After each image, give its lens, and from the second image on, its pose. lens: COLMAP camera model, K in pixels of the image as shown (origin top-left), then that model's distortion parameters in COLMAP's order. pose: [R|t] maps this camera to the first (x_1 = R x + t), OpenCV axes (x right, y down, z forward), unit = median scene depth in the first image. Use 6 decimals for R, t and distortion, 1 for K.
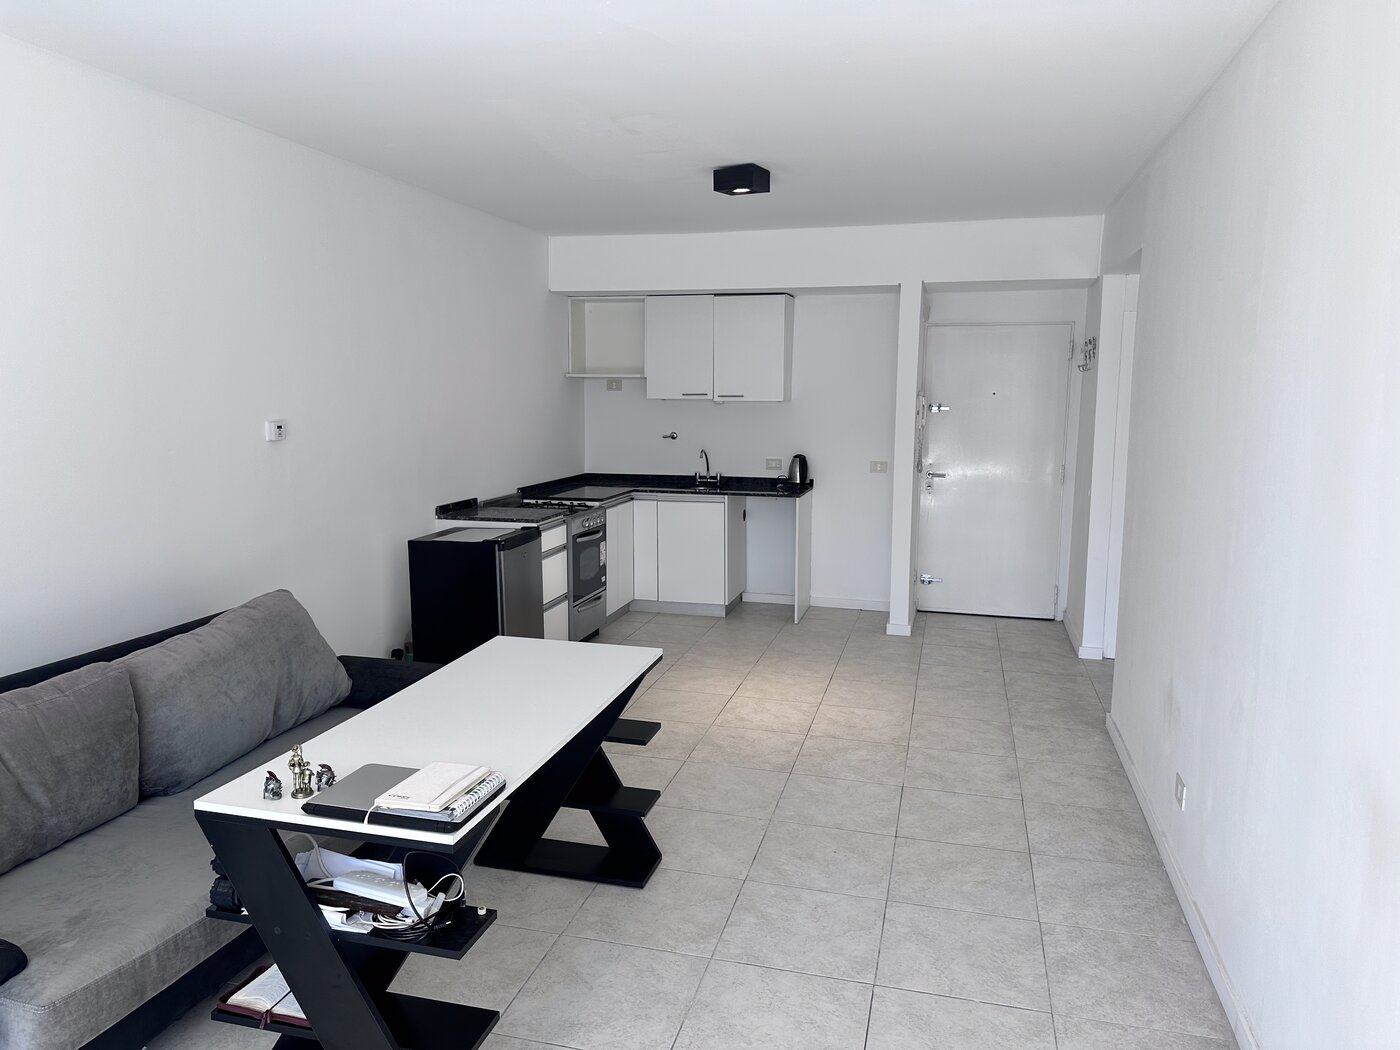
lens RADIAL K [[984.8, 0, 700.0], [0, 984.8, 525.0], [0, 0, 1]] dist [0.000741, -0.000036]
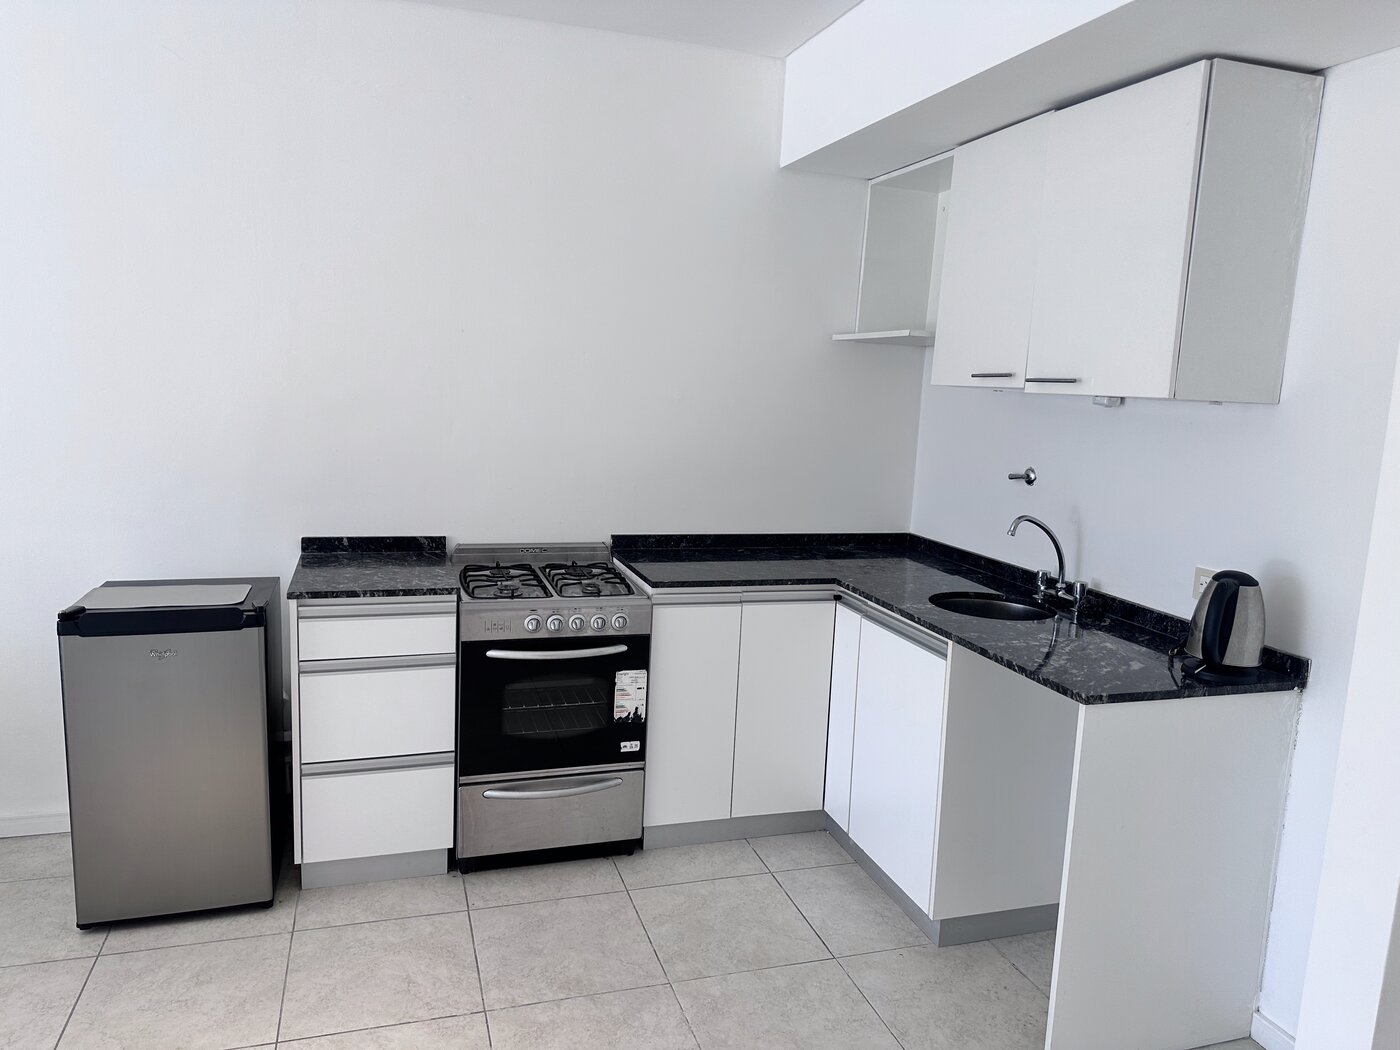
lens RADIAL K [[1014.5, 0, 700.0], [0, 1014.5, 525.0], [0, 0, 1]] dist [0.149329, -0.000087]
pose [[0.546634, 0.135715, -0.826300, 0.290536], [-0.156432, 0.985958, 0.058451, -0.078826], [0.822630, 0.097308, 0.560189, 0.675627]]
